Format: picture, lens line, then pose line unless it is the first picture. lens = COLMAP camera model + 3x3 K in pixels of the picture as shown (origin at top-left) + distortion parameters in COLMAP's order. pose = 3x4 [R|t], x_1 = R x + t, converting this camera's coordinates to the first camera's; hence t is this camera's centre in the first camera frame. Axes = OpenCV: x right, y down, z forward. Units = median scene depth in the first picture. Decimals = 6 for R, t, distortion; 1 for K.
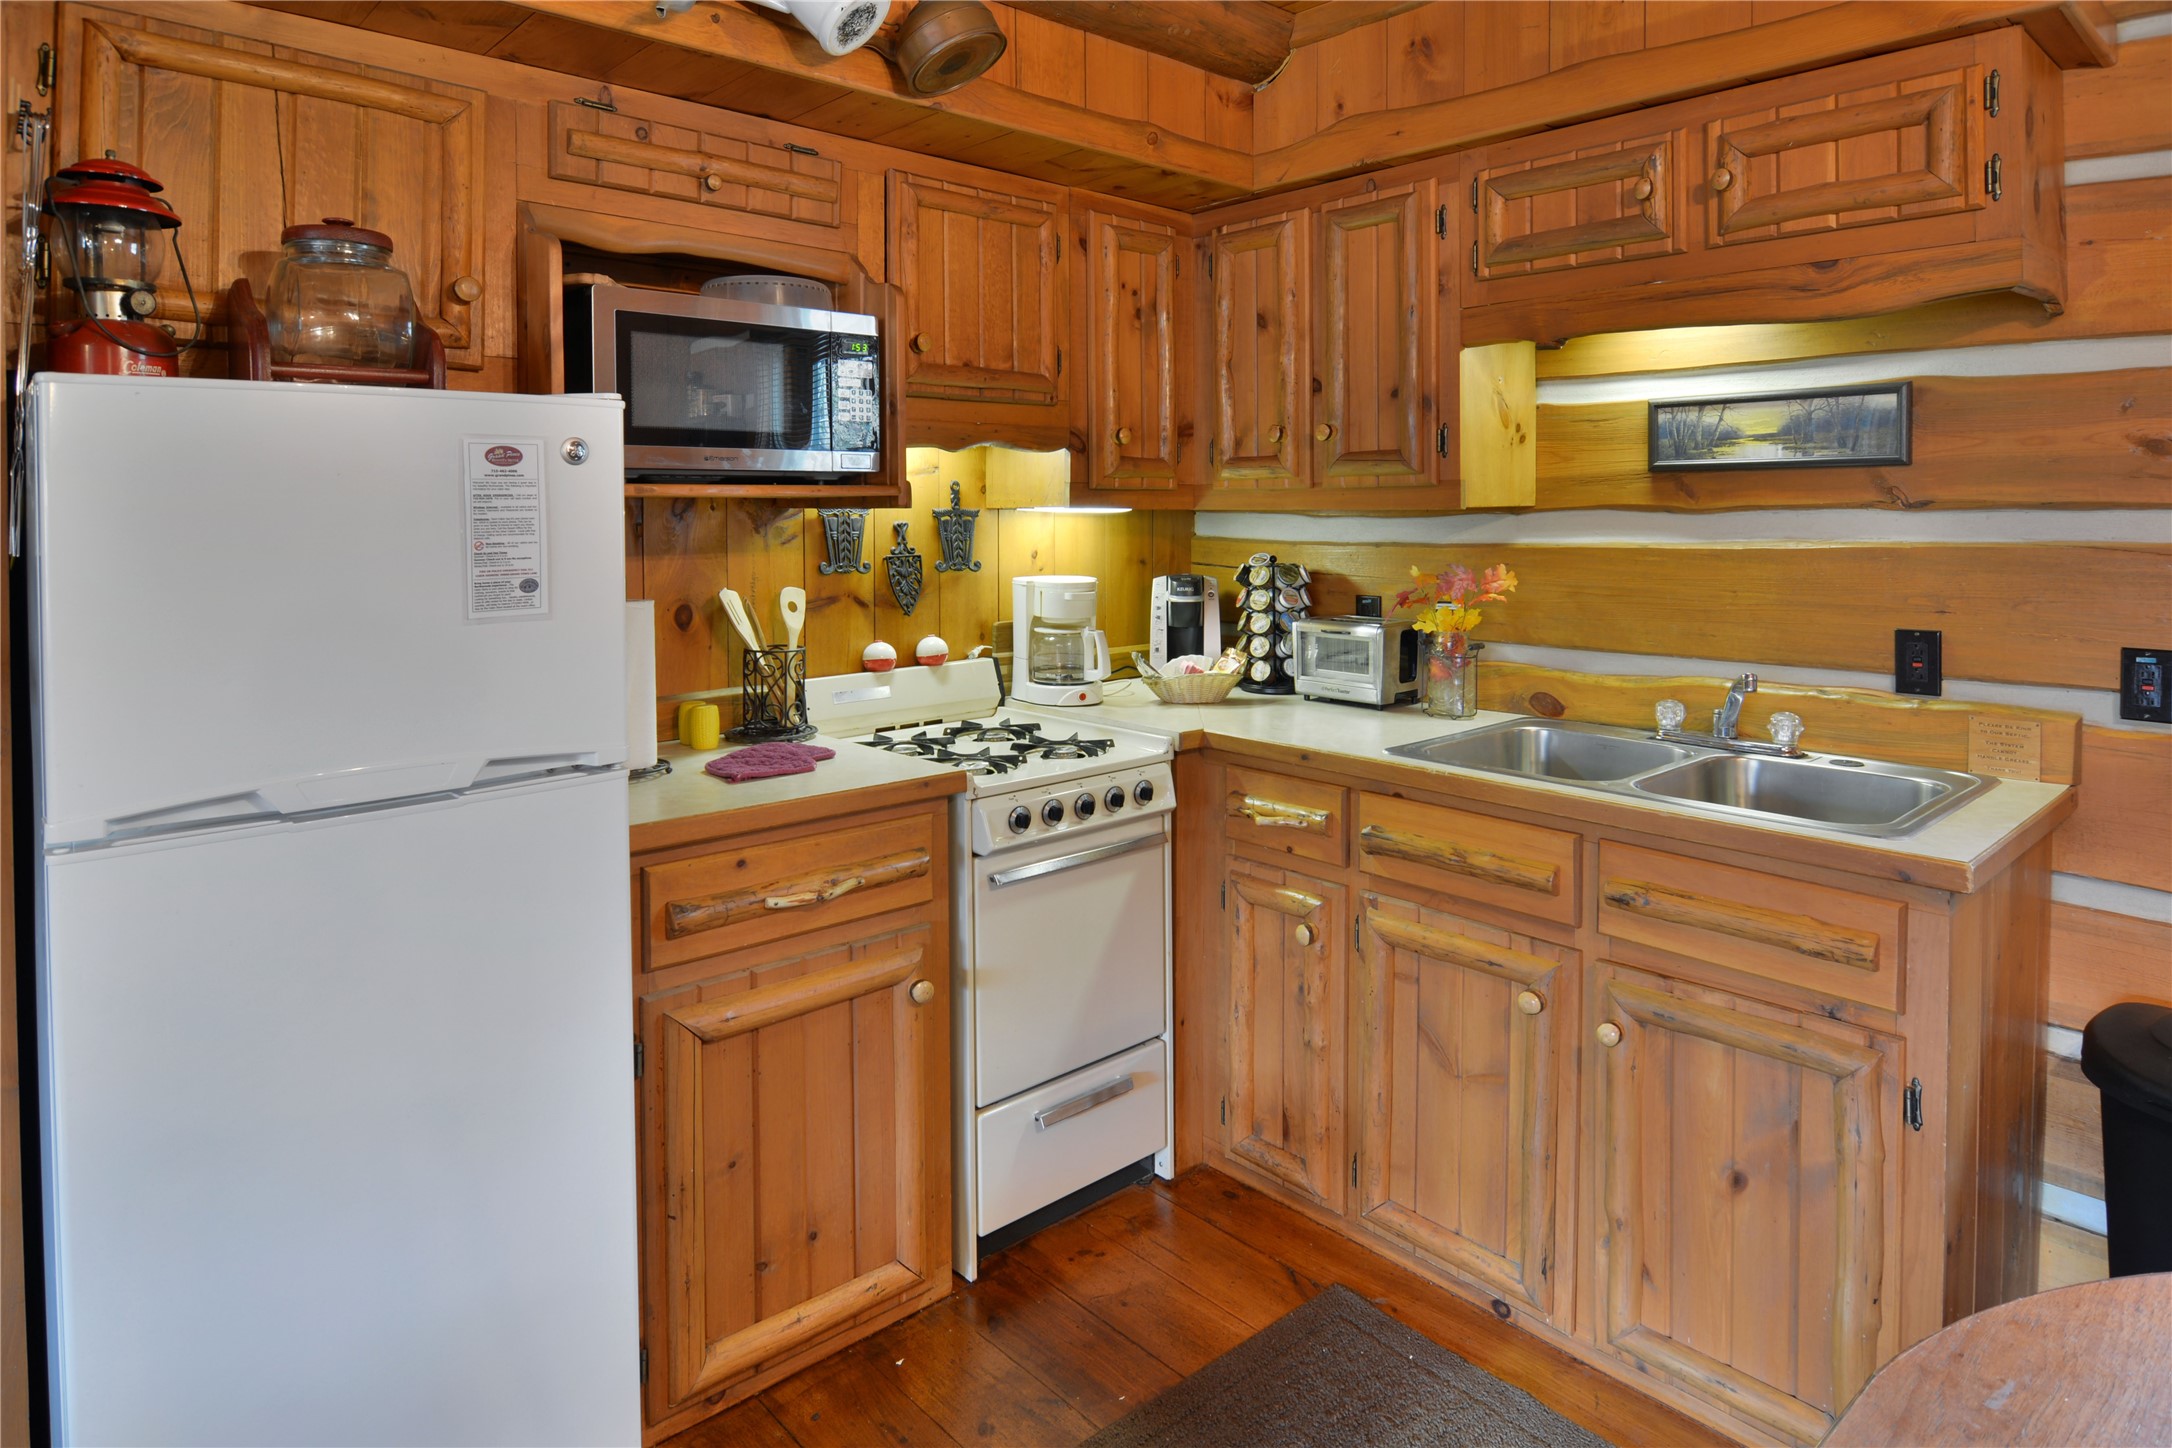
lens RADIAL K [[1232.3, 0, 1083.3], [0, 1232.3, 533.3], [0, 0, 1]] dist [0.000154, -0.011655]
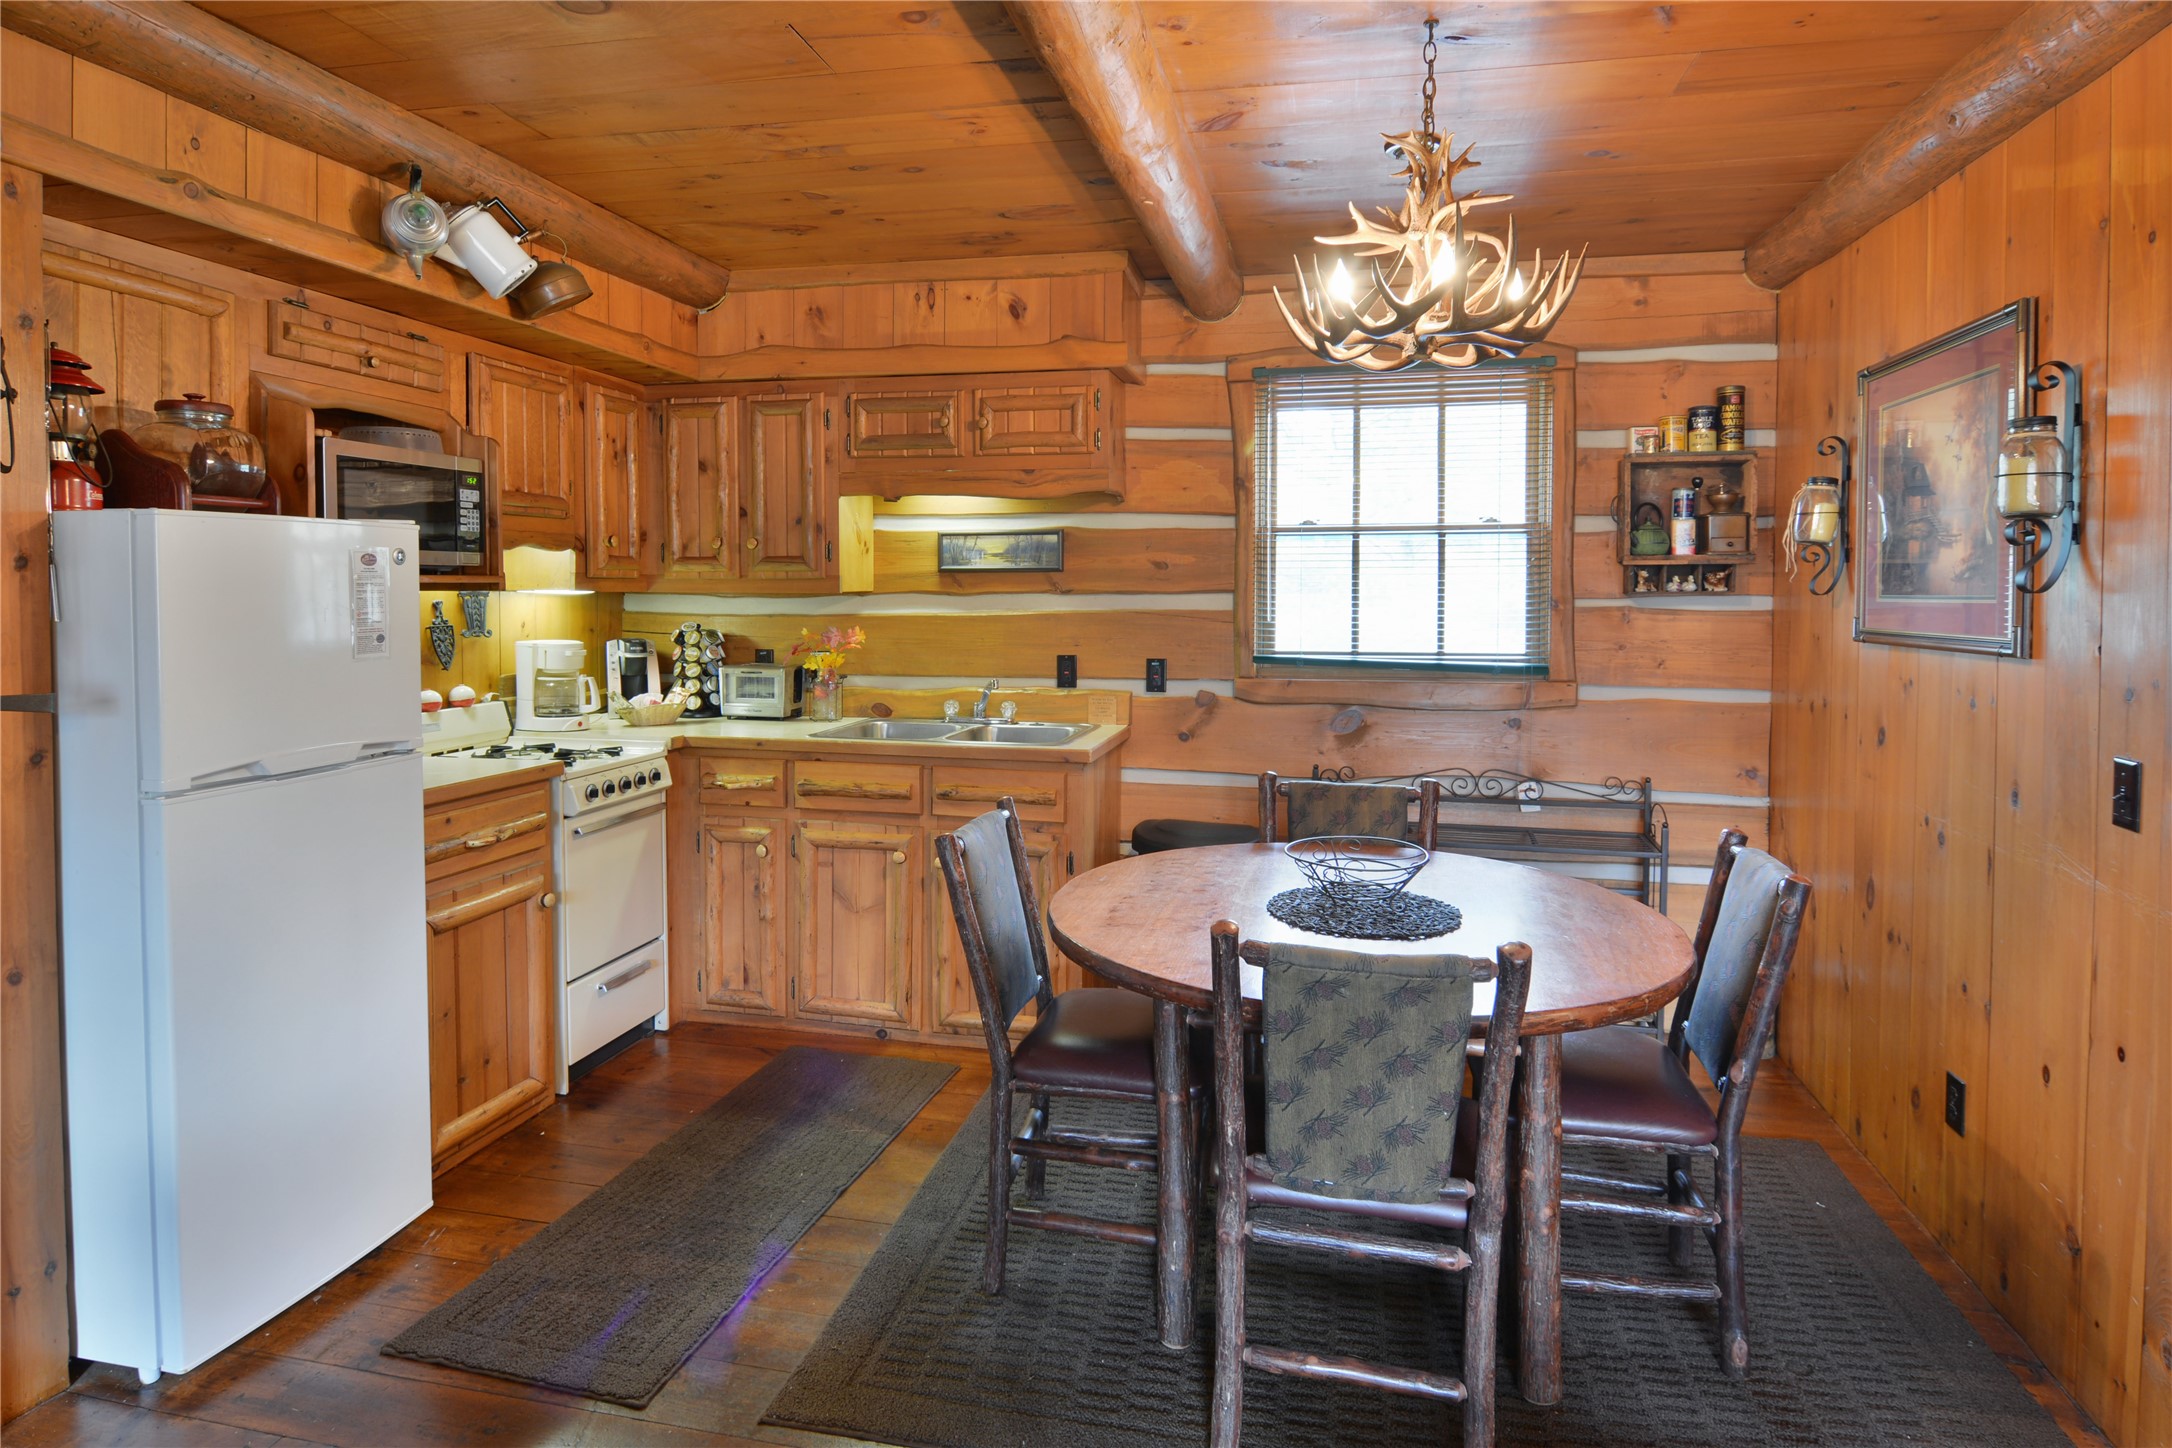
lens RADIAL K [[1270.6, 0, 1041.5], [0, 1270.6, 632.6], [0, 0, 1]] dist [-0.000347, -0.002549]
pose [[0.827664, -0.013667, 0.561057, -0.444718], [0.005504, 0.999853, 0.016236, 0.007831], [-0.561196, -0.010350, 0.827618, -0.593195]]
